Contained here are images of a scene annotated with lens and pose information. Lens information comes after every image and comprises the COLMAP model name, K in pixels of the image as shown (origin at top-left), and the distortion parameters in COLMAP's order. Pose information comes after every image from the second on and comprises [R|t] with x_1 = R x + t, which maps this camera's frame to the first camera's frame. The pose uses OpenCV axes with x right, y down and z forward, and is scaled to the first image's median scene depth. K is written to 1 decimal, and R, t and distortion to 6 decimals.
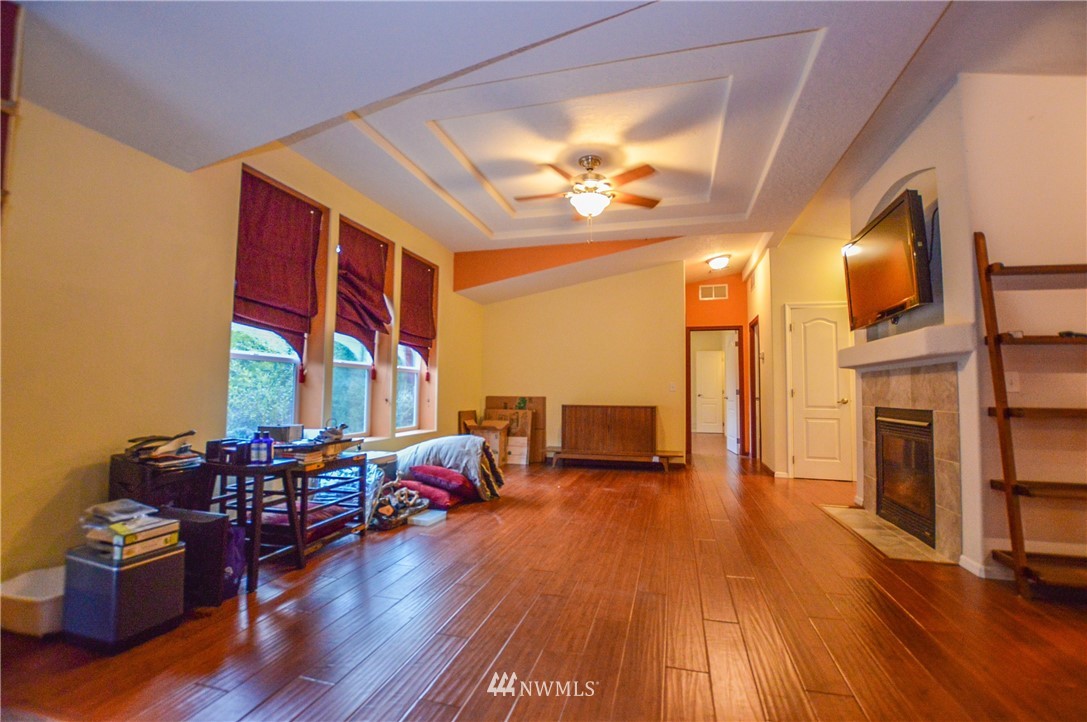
lens RADIAL K [[486.6, 0, 541.2], [0, 486.6, 360.5], [0, 0, 1]] dist [-0.038358, 0.007868]
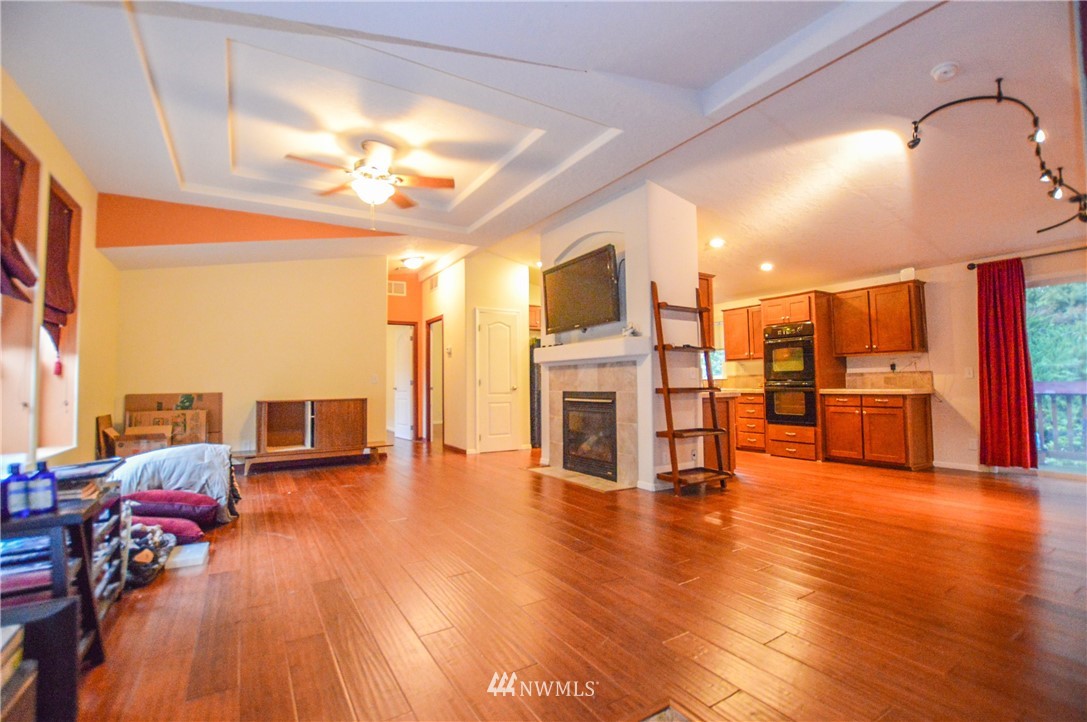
lens RADIAL K [[486.6, 0, 541.2], [0, 486.6, 360.5], [0, 0, 1]] dist [-0.038358, 0.007868]
pose [[0.680949, 0.013521, 0.732206, -0.353537], [-0.026236, 0.999638, 0.005940, 0.001464], [-0.731861, -0.023255, 0.681057, 0.084825]]
